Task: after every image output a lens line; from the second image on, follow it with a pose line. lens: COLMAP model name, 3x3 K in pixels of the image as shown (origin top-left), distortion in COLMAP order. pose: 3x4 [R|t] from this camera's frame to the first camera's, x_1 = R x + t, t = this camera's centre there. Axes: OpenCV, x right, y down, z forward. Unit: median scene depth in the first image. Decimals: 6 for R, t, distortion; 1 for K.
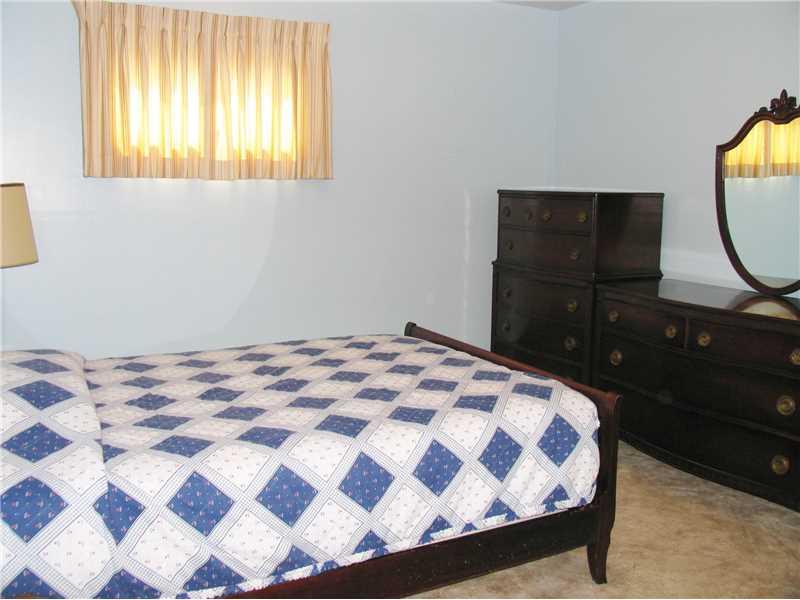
lens RADIAL K [[816.2, 0, 400.0], [0, 816.2, 300.0], [0, 0, 1]] dist [0.008771, 0.011767]
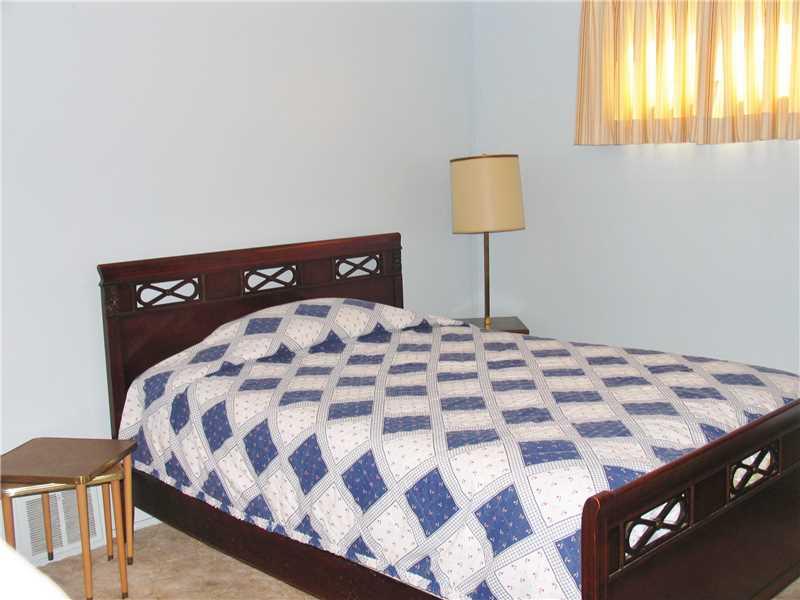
lens RADIAL K [[962.3, 0, 400.0], [0, 962.3, 300.0], [0, 0, 1]] dist [0.248038, -0.003176]
pose [[0.290333, 0.139034, -0.946772, 0.941264], [-0.115505, 0.987247, 0.109558, -0.100021], [0.949929, 0.077548, 0.302689, 0.643174]]
